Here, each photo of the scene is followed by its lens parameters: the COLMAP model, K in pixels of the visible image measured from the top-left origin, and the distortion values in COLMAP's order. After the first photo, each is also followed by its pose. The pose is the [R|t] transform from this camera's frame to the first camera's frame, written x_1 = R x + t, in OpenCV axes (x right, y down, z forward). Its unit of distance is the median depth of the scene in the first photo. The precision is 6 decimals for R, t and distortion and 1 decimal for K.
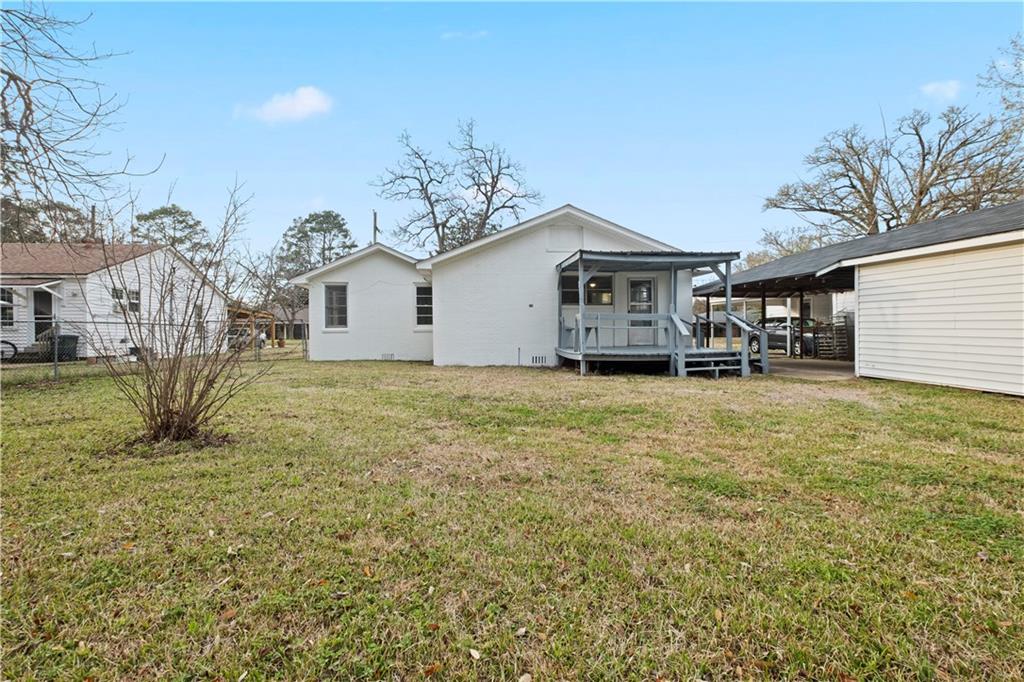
lens RADIAL K [[450.2, 0, 506.5], [0, 450.2, 344.3], [0, 0, 1]] dist [0.000321, -0.000542]
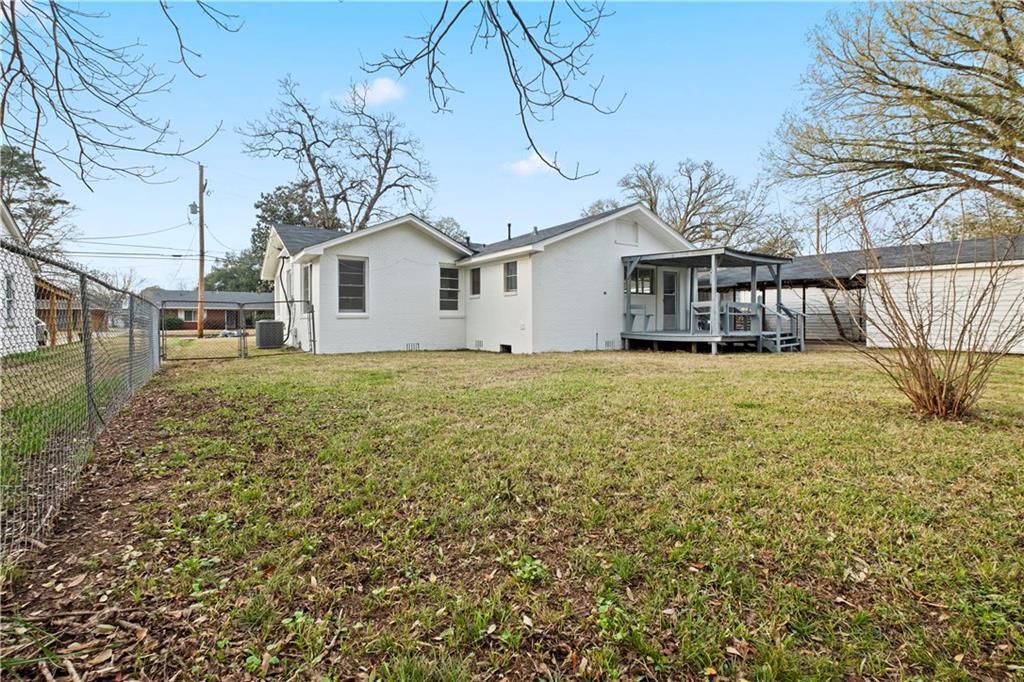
lens RADIAL K [[450.2, 0, 506.5], [0, 450.2, 344.3], [0, 0, 1]] dist [0.000321, -0.000542]
pose [[0.866086, -0.023999, 0.499319, -0.540437], [0.013742, 0.999612, 0.024208, 0.005176], [-0.499706, -0.014105, 0.866080, 0.153082]]
